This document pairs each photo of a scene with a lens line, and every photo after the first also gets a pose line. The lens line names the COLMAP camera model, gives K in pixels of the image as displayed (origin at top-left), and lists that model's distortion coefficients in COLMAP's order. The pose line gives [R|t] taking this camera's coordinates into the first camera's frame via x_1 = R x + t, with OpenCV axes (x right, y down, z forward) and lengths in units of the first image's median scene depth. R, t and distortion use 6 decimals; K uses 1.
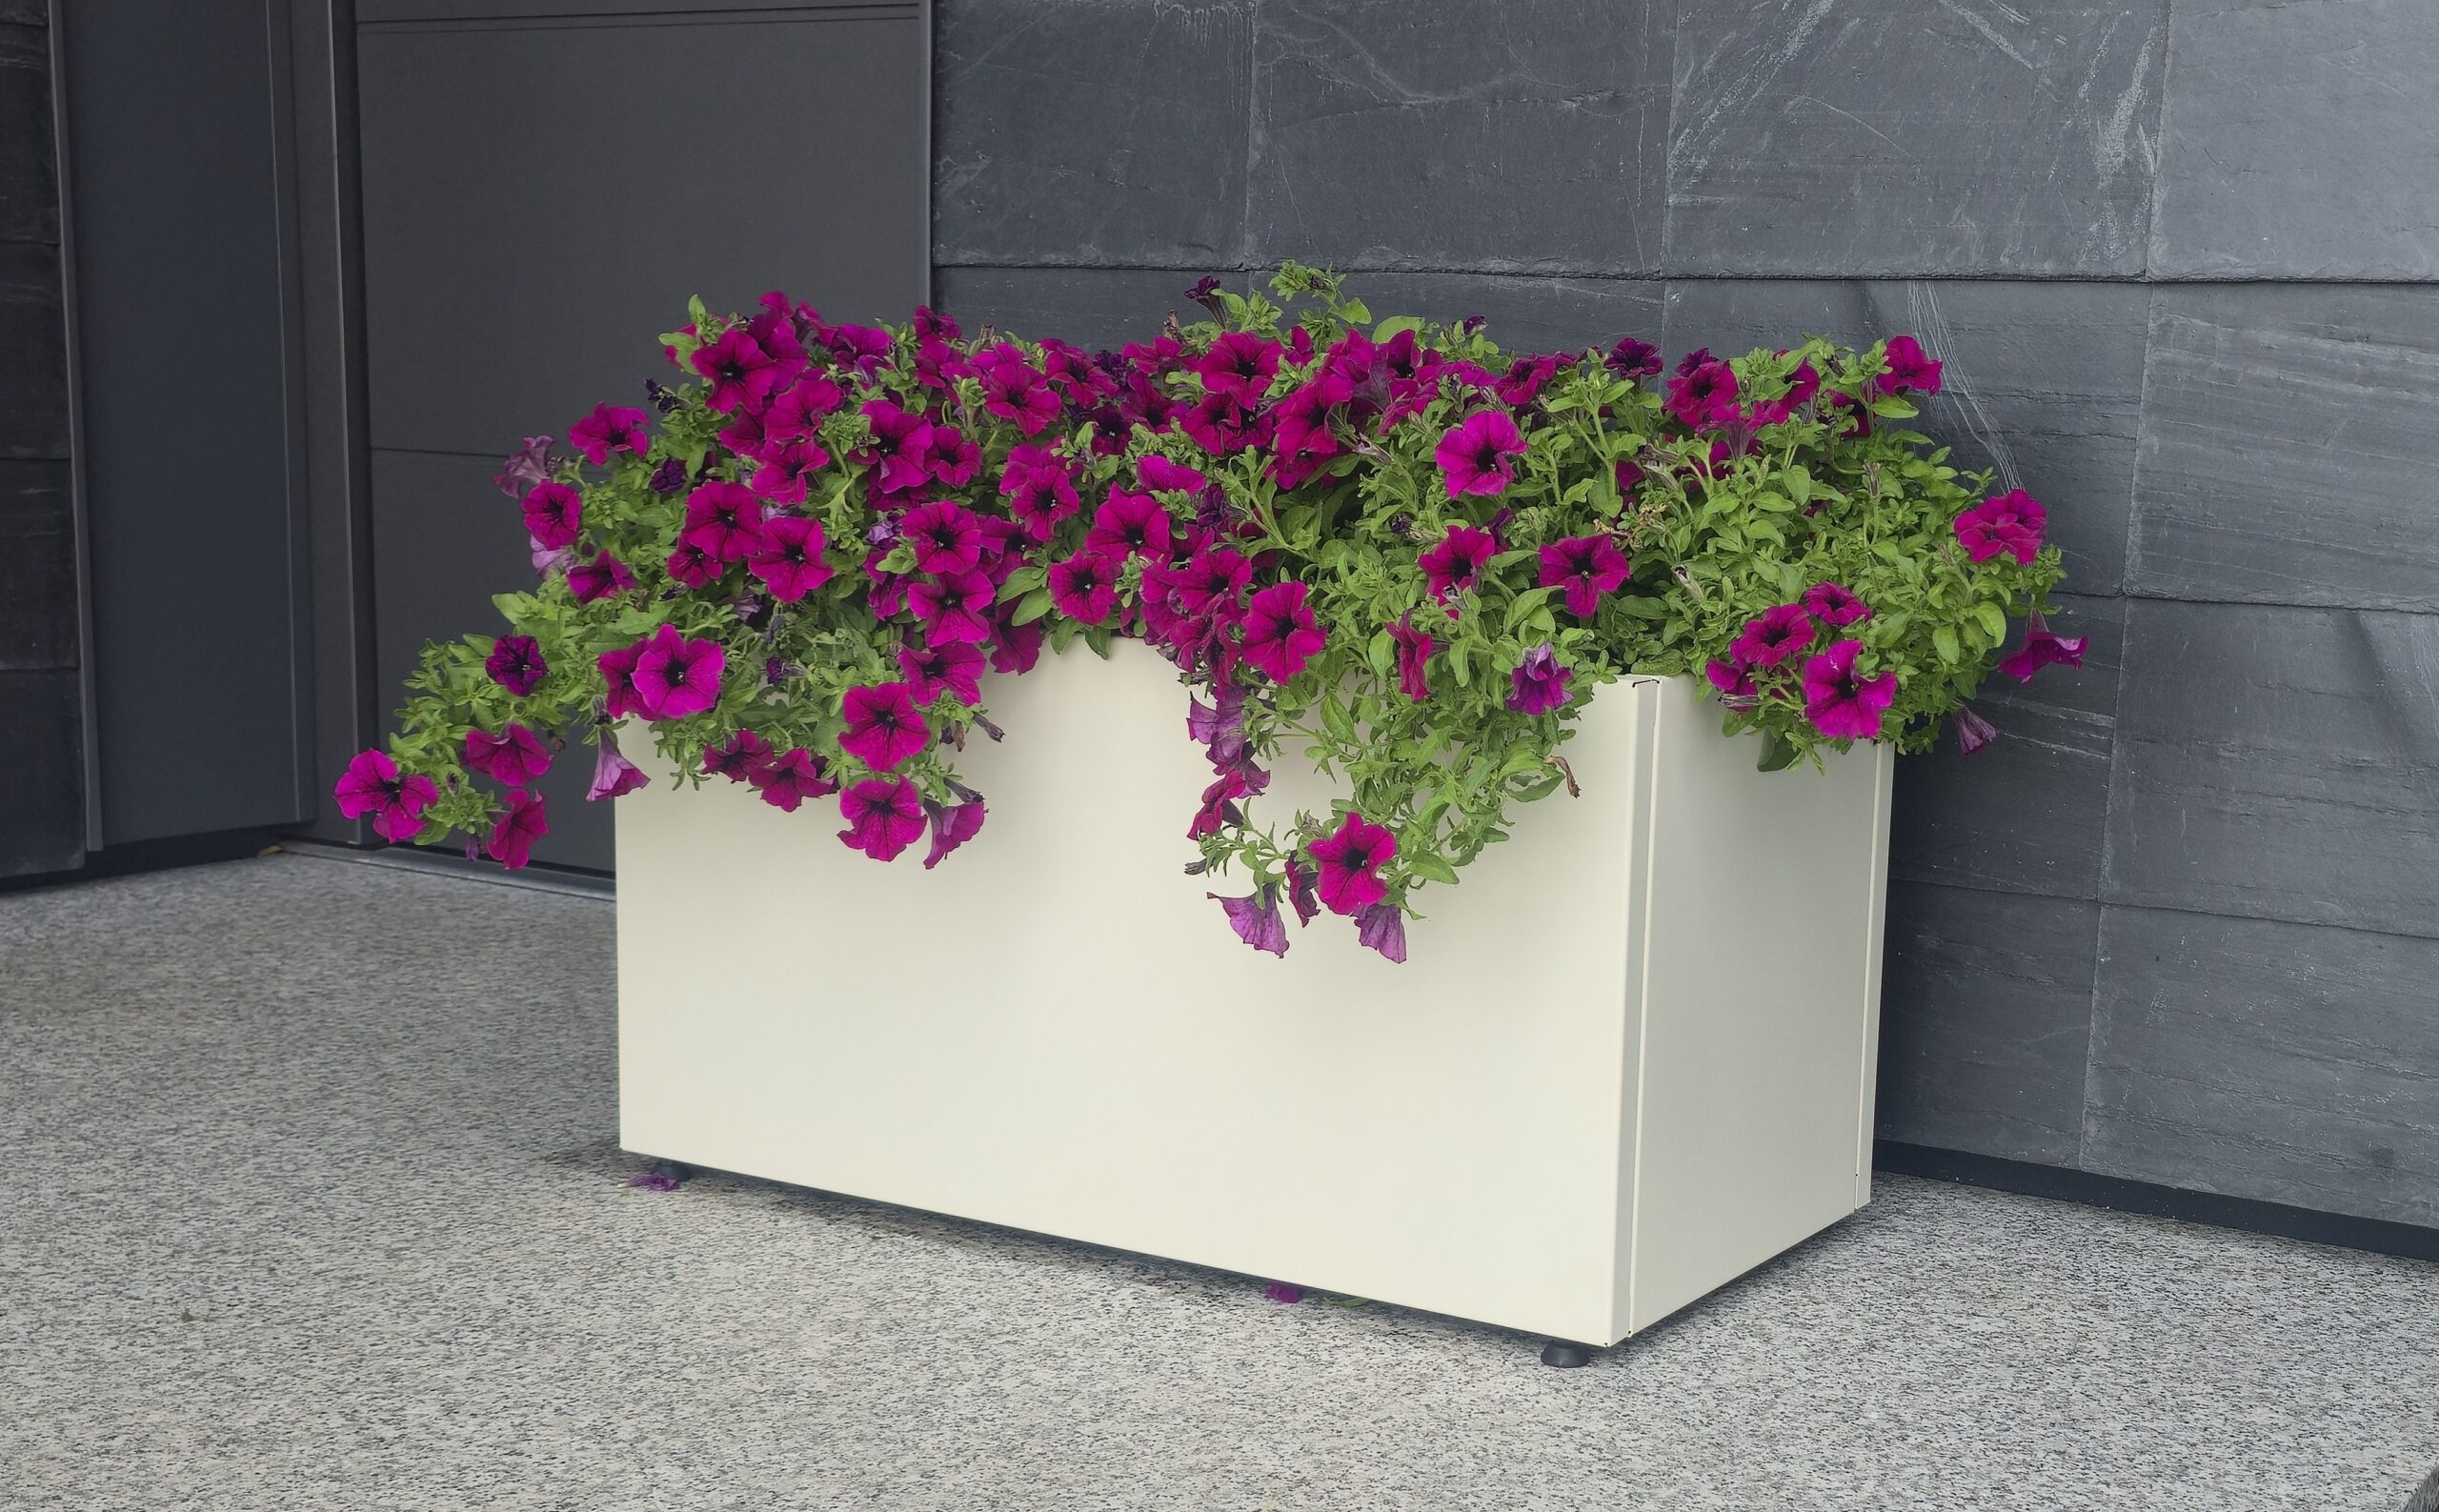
lens RADIAL K [[2968.1, 0, 1223.1], [0, 2968.1, 732.5], [0, 0, 1]] dist [0.109849, 0.000000]
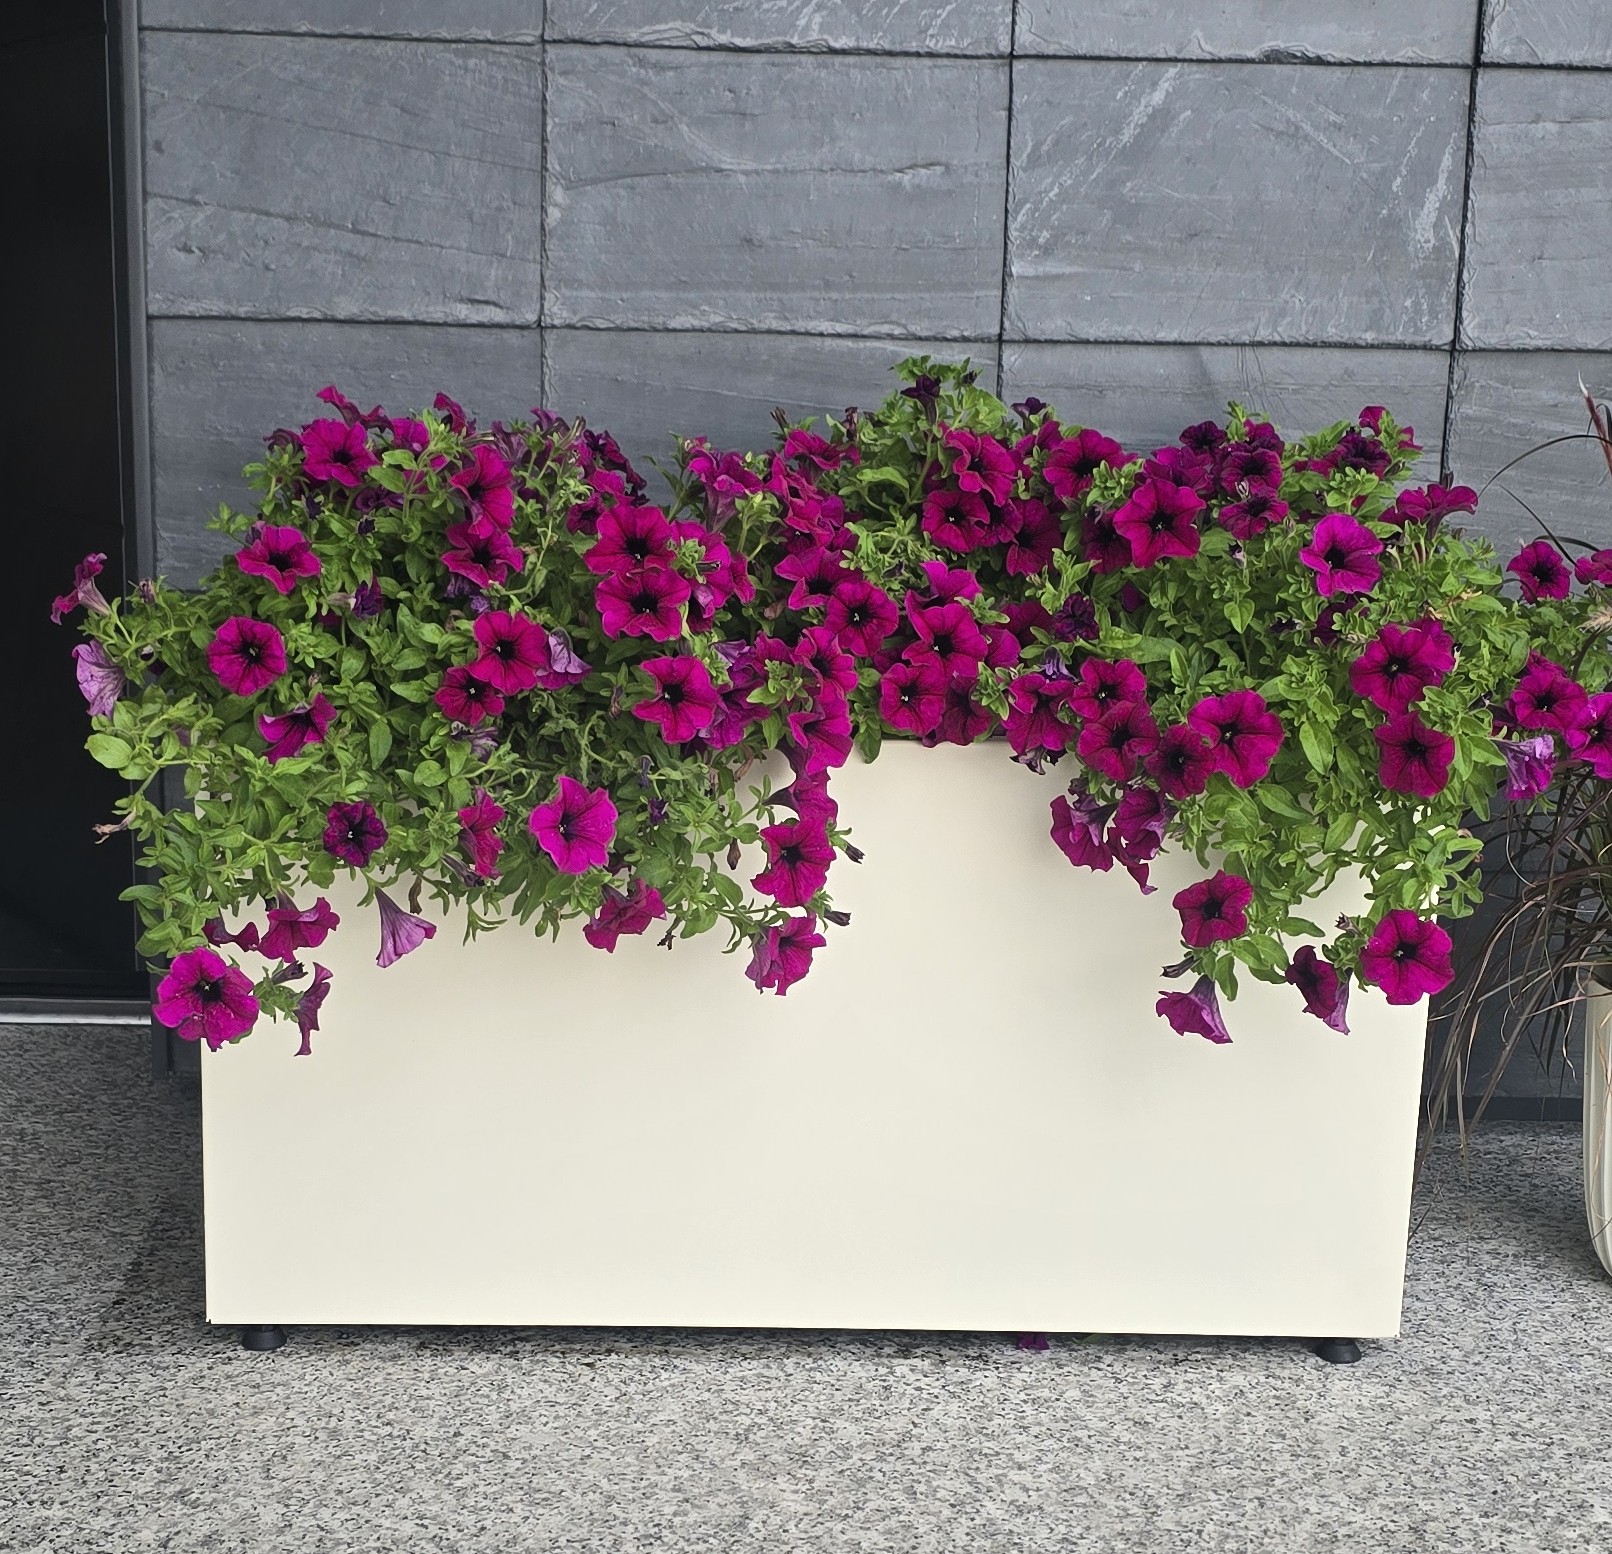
lens RADIAL K [[2653.8, 0, 805.0], [0, 2653.8, 789.4], [0, 0, 1]] dist [0.079011, 0.000000]
pose [[0.860974, -0.098297, 0.499061, -0.455281], [0.070020, 0.994713, 0.075125, -0.074502], [-0.503807, -0.029737, 0.863304, 0.214645]]
